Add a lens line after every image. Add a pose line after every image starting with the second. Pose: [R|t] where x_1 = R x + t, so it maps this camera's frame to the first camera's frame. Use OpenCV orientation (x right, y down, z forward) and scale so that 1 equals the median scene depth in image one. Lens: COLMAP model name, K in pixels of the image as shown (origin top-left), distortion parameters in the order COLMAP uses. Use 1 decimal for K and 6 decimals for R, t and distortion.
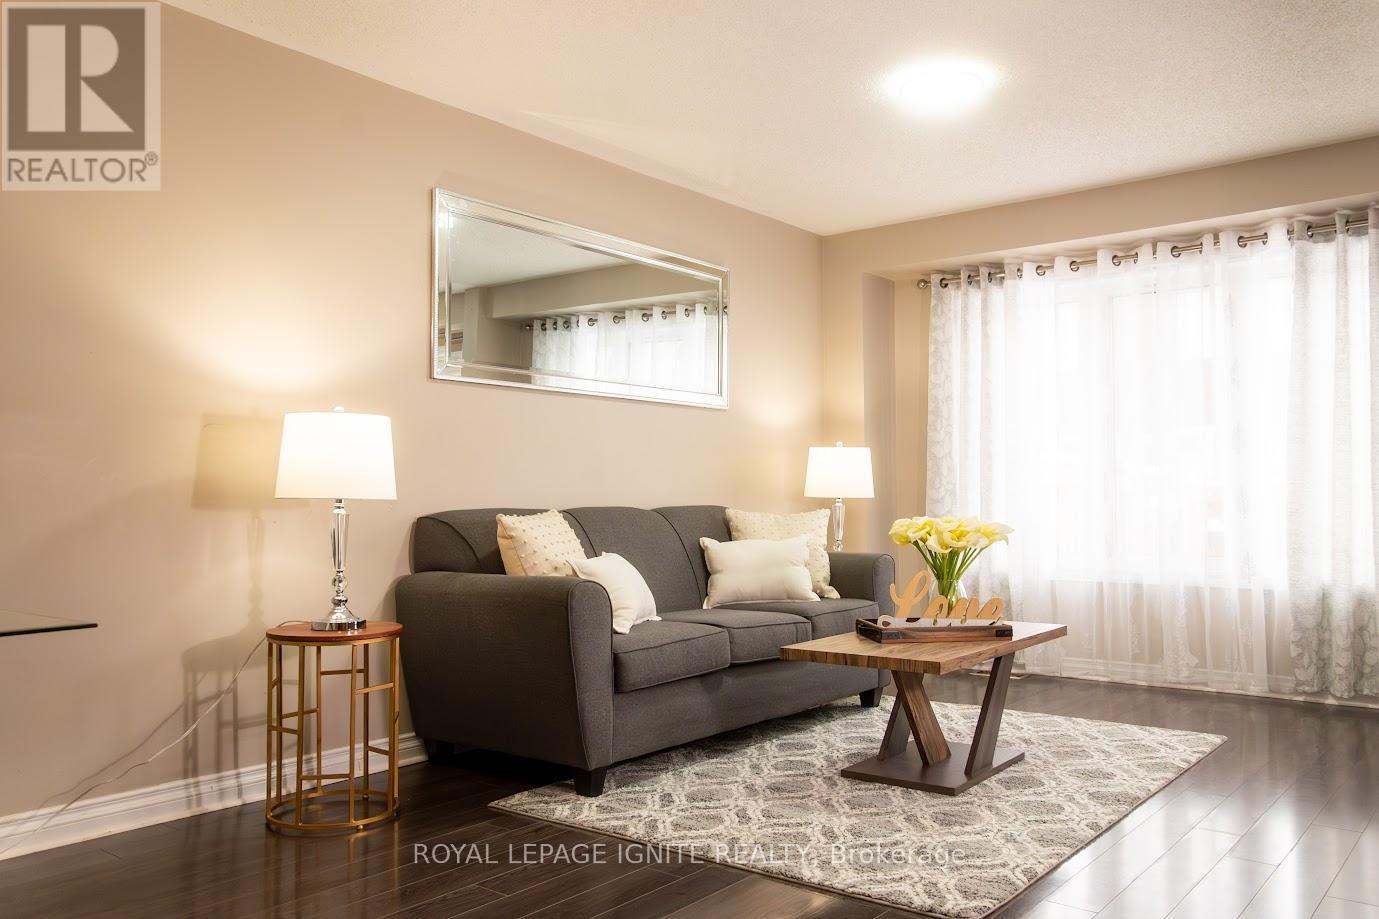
lens RADIAL K [[1081.7, 0, 689.5], [0, 1081.7, 459.5], [0, 0, 1]] dist [0.015768, 0.003524]
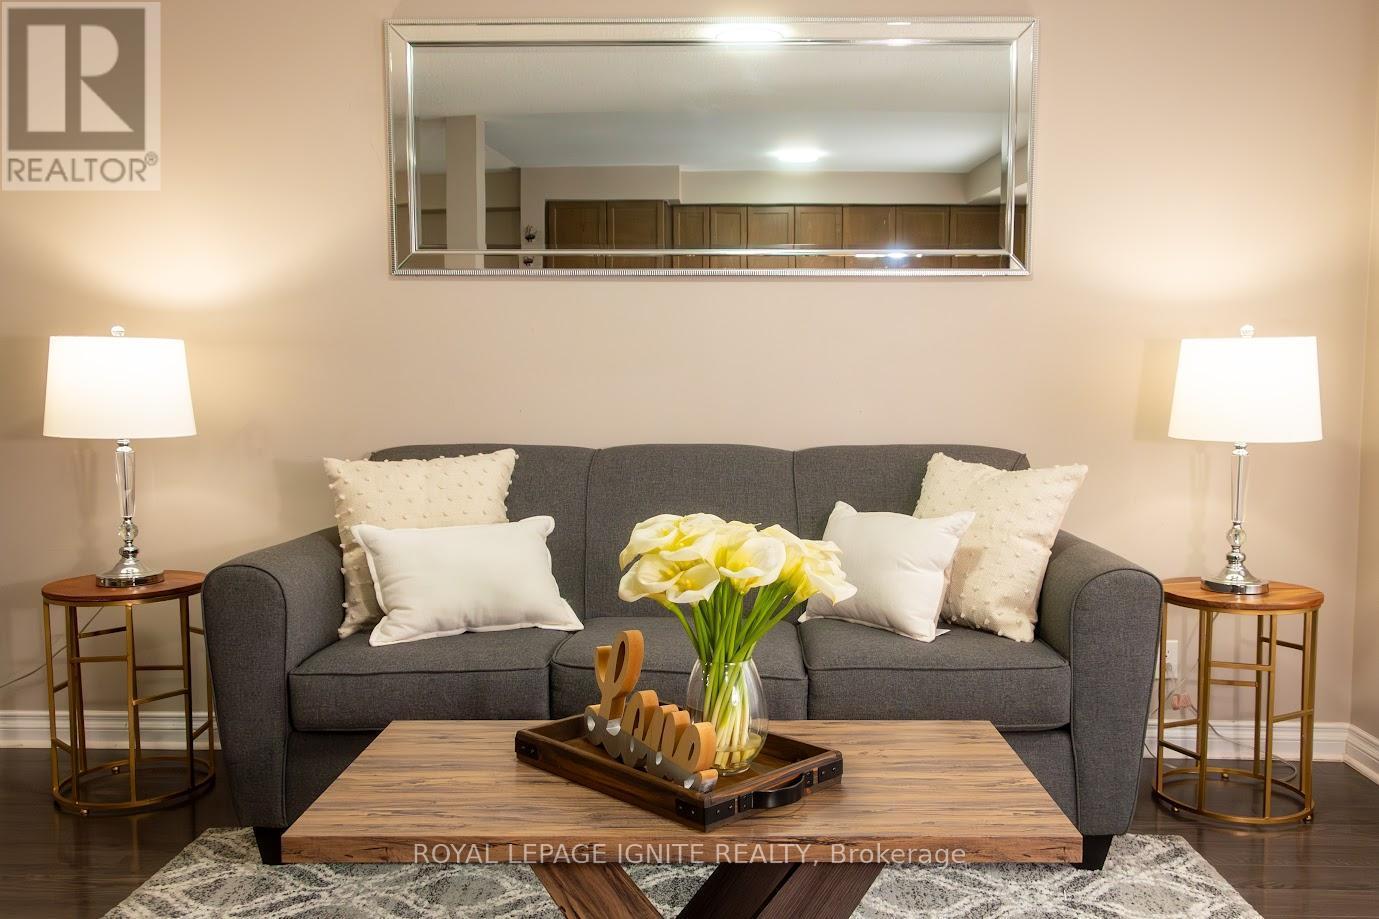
lens RADIAL K [[1058.2, 0, 689.5], [0, 1058.2, 459.5], [0, 0, 1]] dist [0.025429, 0.007210]
pose [[0.593308, 0.020424, -0.804716, 0.136640], [0.024879, 0.998735, 0.043691, 0.006037], [0.804591, -0.045943, 0.592050, 0.181228]]
